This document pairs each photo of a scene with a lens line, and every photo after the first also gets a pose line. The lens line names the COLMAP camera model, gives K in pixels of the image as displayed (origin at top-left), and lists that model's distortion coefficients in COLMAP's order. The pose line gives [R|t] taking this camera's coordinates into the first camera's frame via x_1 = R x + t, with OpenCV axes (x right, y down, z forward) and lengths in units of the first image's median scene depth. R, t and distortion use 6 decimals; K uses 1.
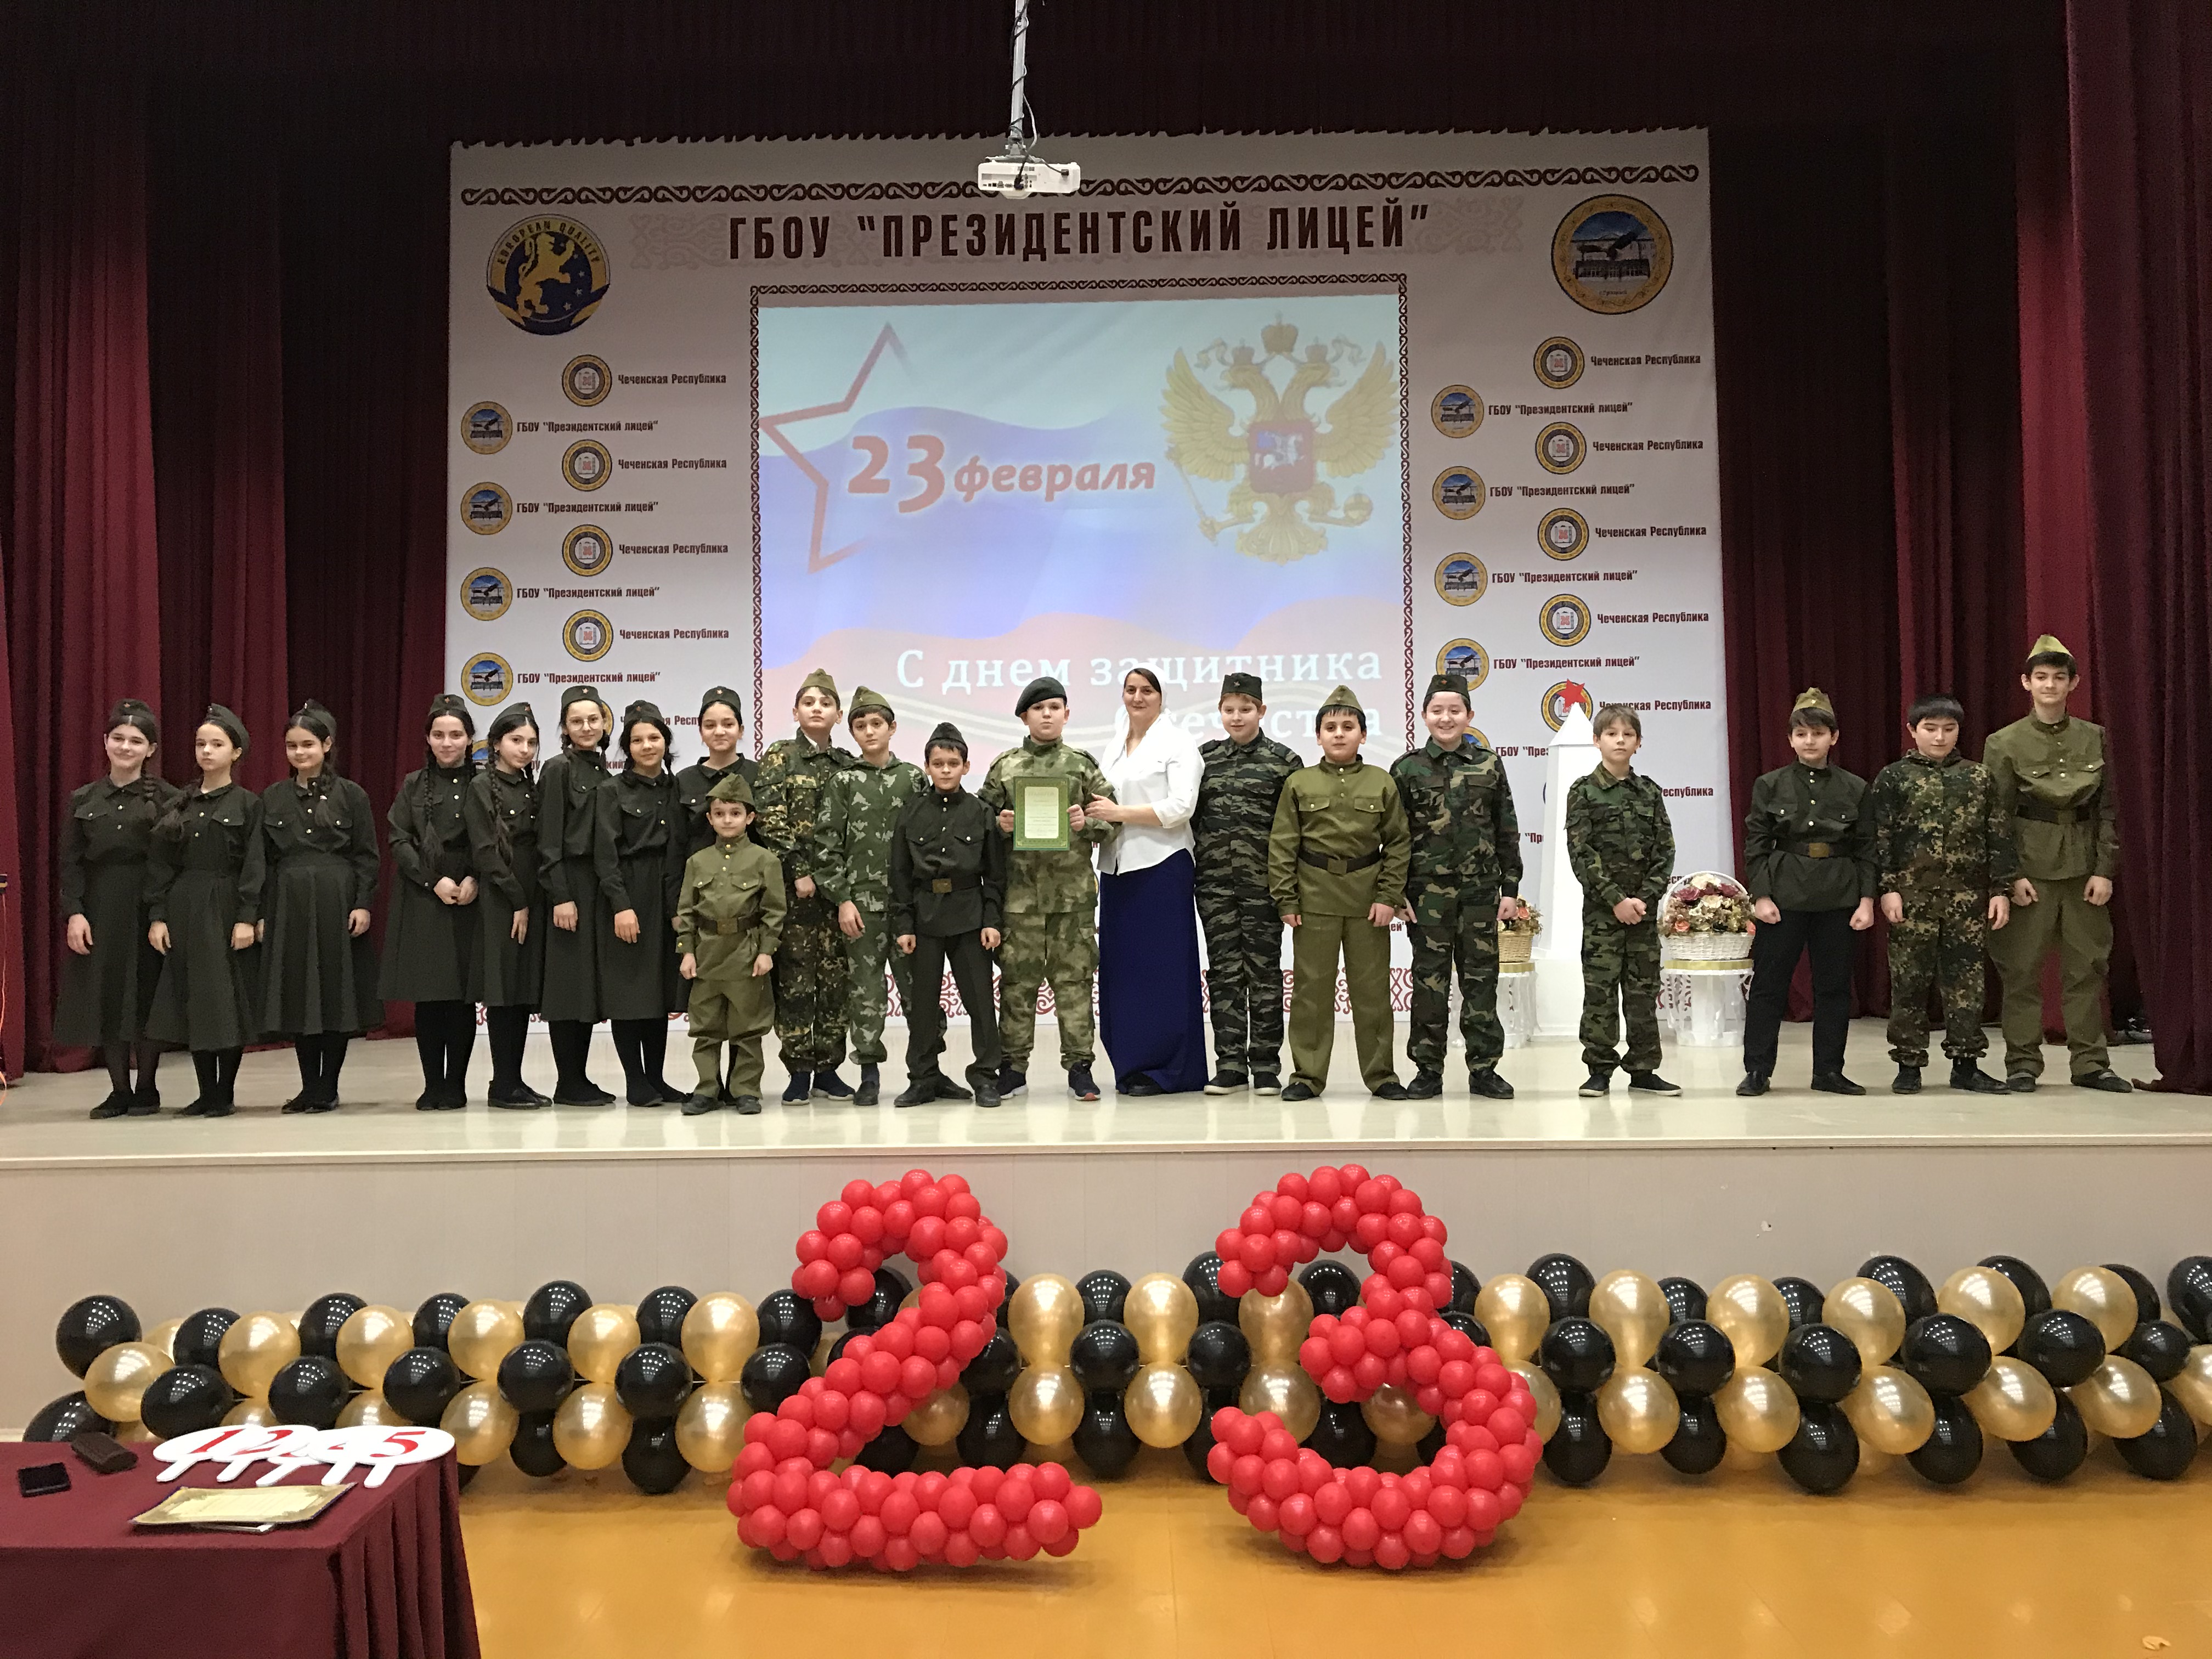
lens RADIAL K [[1803.1, 0, 1106.1], [0, 1803.1, 823.6], [0, 0, 1]] dist [-0.003541, 0.000318]
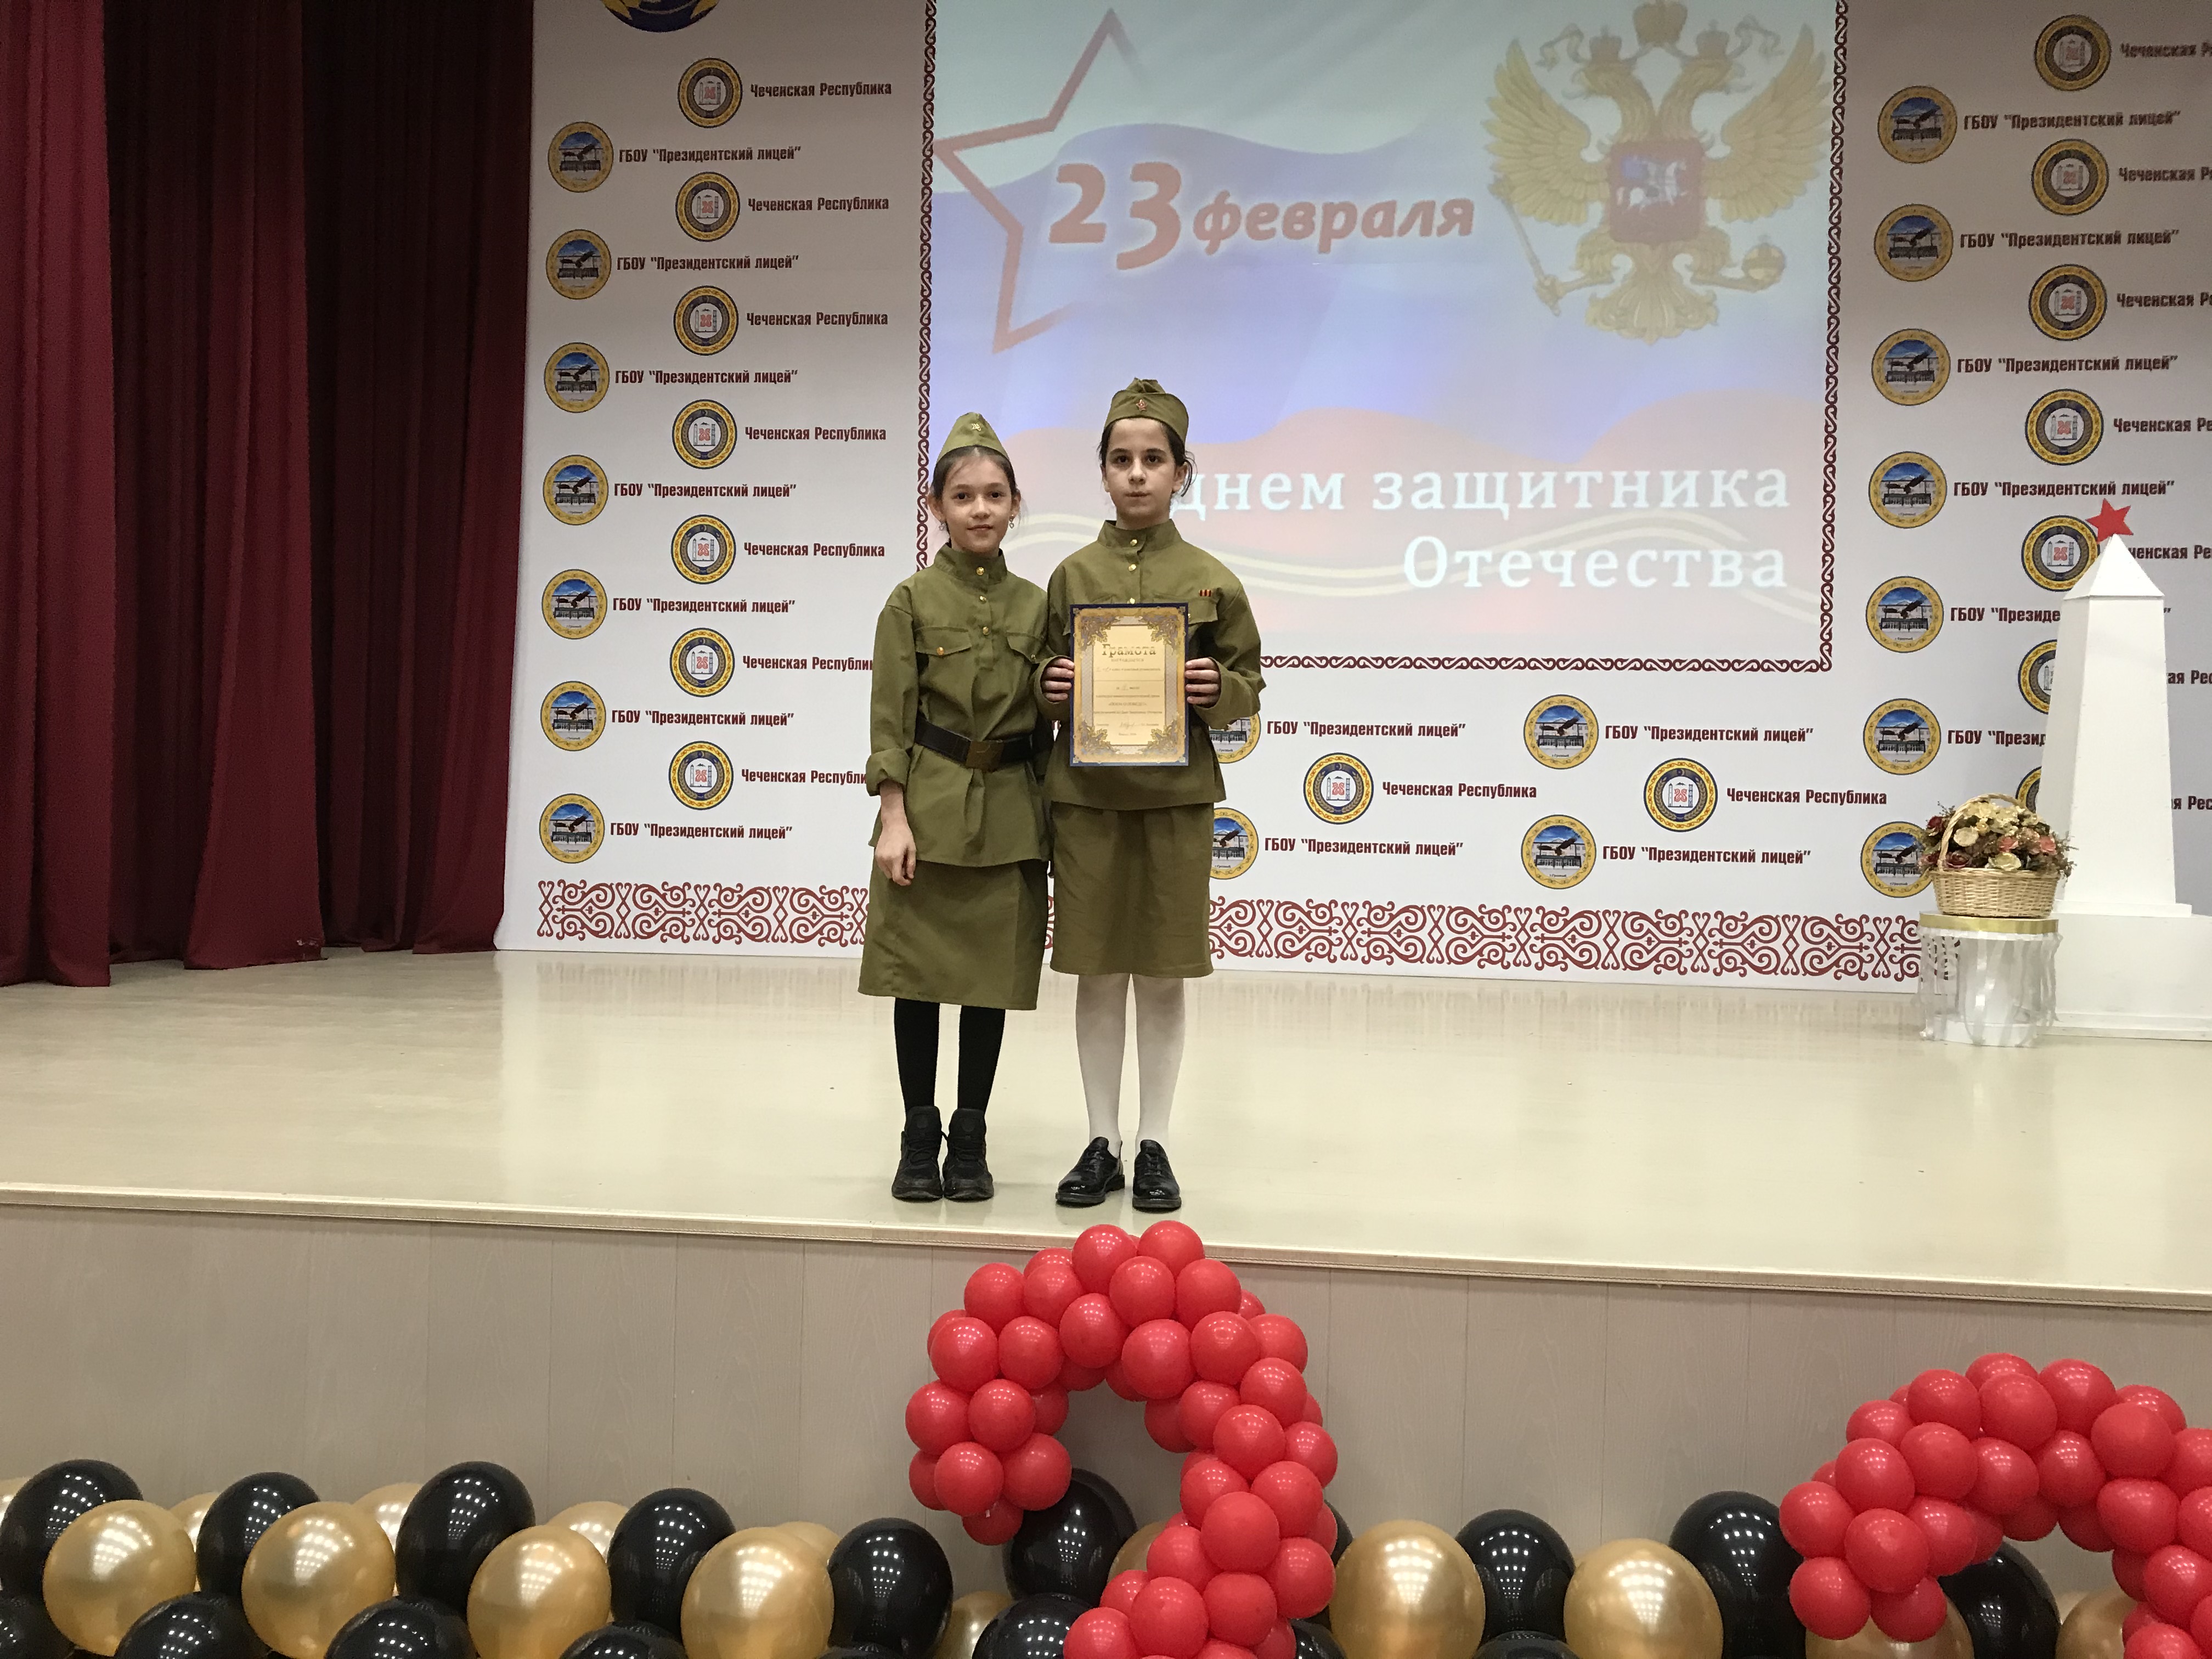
lens RADIAL K [[1803.1, 0, 1105.6], [0, 1803.1, 829.8], [0, 0, 1]] dist [-0.003541, 0.000318]
pose [[0.994223, 0.036534, -0.100928, -0.037270], [-0.031304, 0.998108, 0.052926, 0.016908], [0.102671, -0.049461, 0.993485, 0.259562]]
